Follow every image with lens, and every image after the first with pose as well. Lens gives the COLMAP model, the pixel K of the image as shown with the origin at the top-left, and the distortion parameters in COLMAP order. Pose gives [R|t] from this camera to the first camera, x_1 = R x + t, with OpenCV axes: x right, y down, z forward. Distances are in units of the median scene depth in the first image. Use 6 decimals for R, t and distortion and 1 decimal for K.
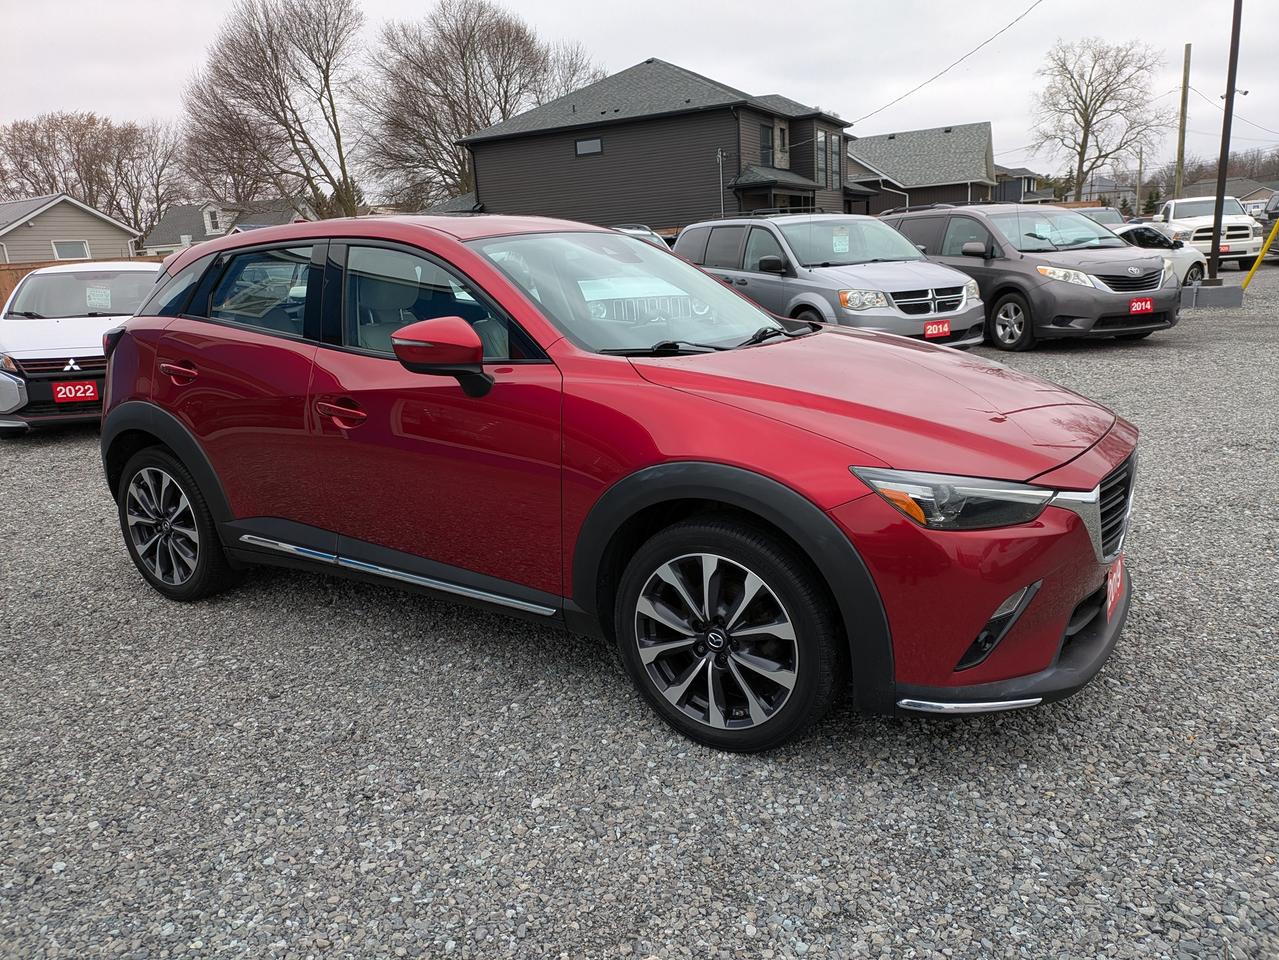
lens RADIAL K [[952.8, 0, 639.5], [0, 952.8, 480.0], [0, 0, 1]] dist [0.037058, -0.003053]
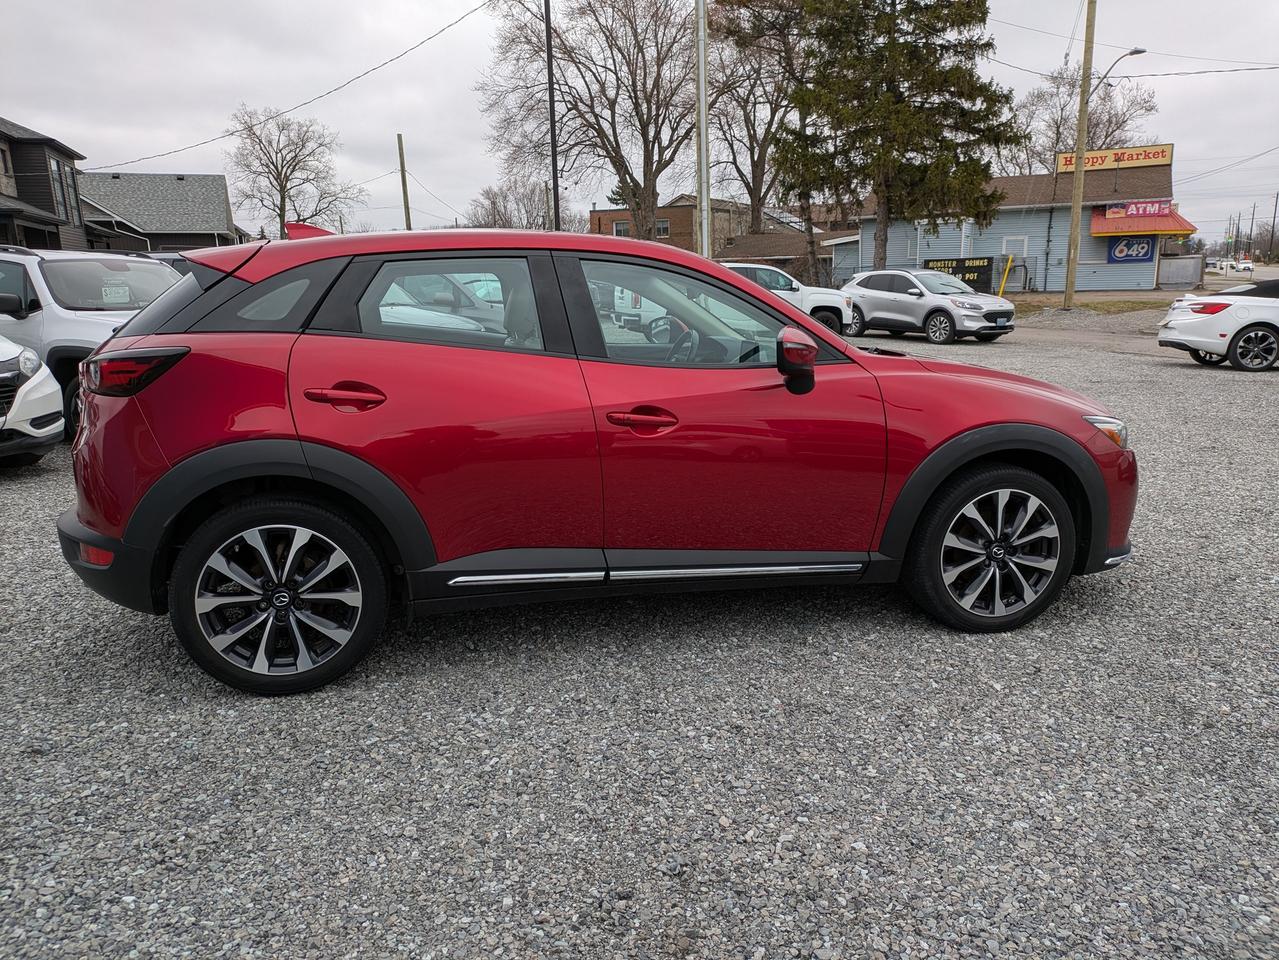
lens RADIAL K [[952.8, 0, 639.5], [0, 952.8, 480.0], [0, 0, 1]] dist [0.037058, -0.003053]
pose [[0.700464, -0.099947, 0.706655, -1.257928], [0.138903, 0.990303, 0.002379, -0.014349], [-0.700040, 0.096490, 0.707554, 0.354278]]
